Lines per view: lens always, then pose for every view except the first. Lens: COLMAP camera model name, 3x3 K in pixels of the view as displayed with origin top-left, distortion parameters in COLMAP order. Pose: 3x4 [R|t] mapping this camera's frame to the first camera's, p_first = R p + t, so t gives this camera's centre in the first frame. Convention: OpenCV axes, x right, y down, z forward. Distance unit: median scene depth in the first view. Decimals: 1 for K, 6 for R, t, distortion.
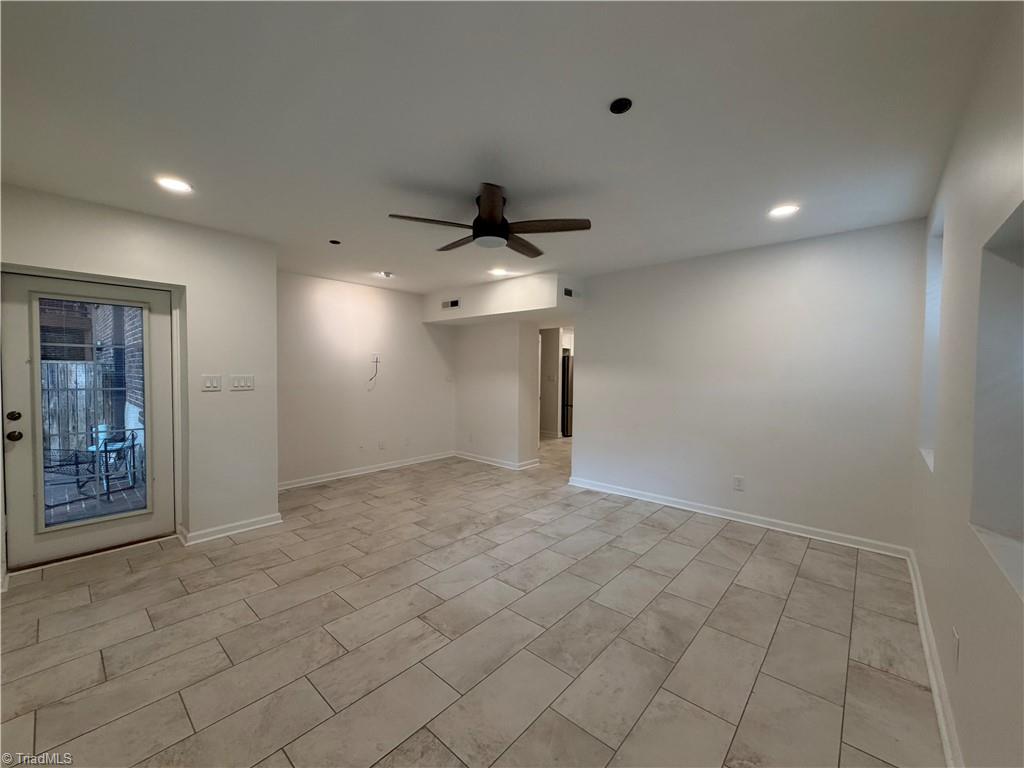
lens RADIAL K [[409.1, 0, 509.3], [0, 409.1, 383.7], [0, 0, 1]] dist [0.000001, 0.000429]
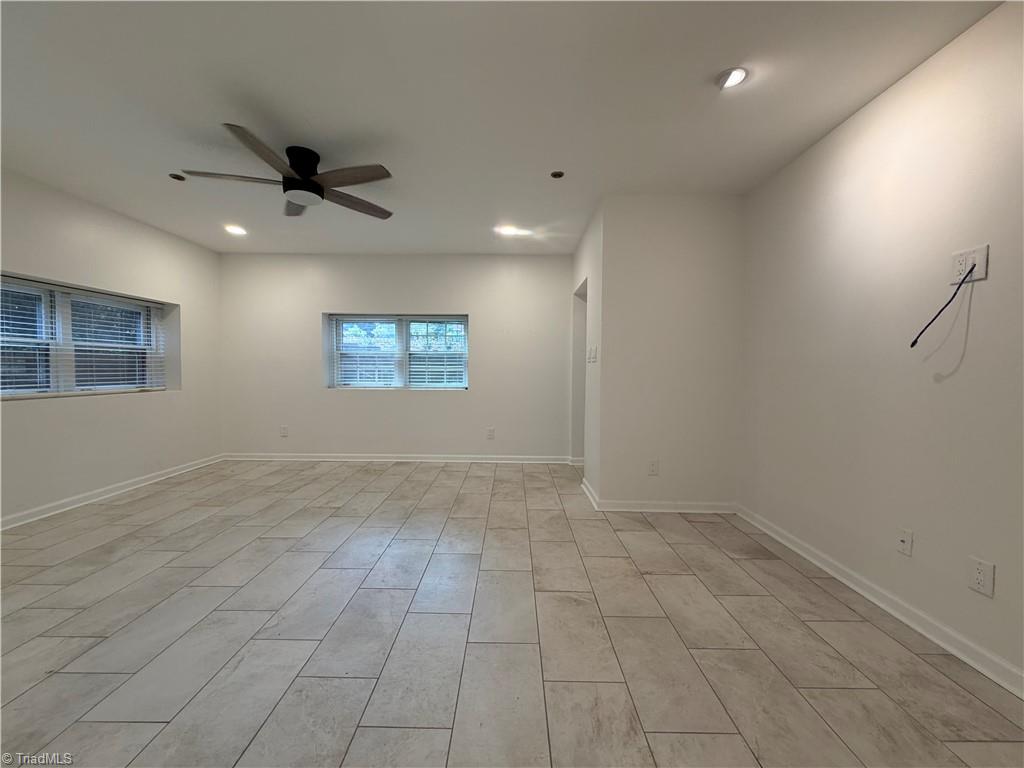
lens RADIAL K [[409.1, 0, 509.3], [0, 409.1, 383.7], [0, 0, 1]] dist [0.000001, 0.000429]
pose [[-0.752857, 0.013023, -0.658055, 0.201379], [-0.030652, 0.998026, 0.054819, 0.022535], [0.657470, 0.061442, -0.750971, 1.789182]]
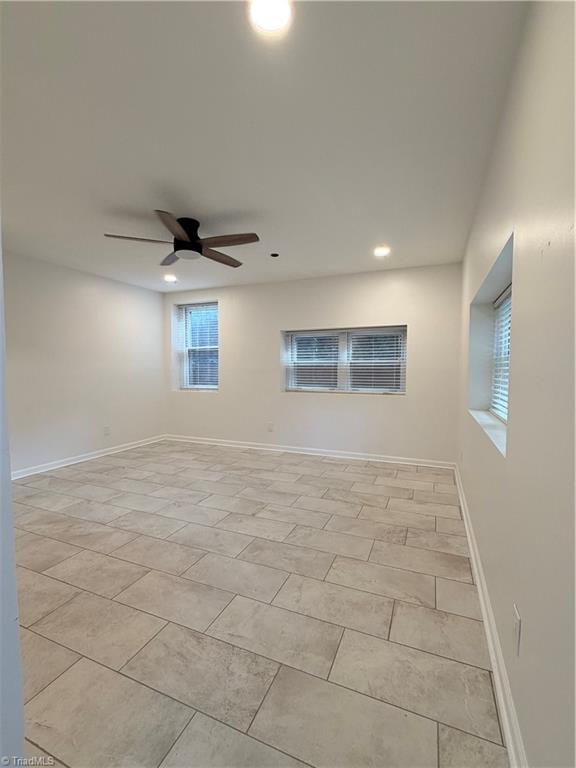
lens RADIAL K [[341.6, 0, 288.0], [0, 341.6, 384.0], [0, 0, 1]] dist [-0.002581, -0.000535]
pose [[-0.320430, -0.054499, 0.945703, -1.035131], [0.023437, 0.997582, 0.065429, 0.003855], [-0.946982, 0.043130, -0.318378, 0.913545]]
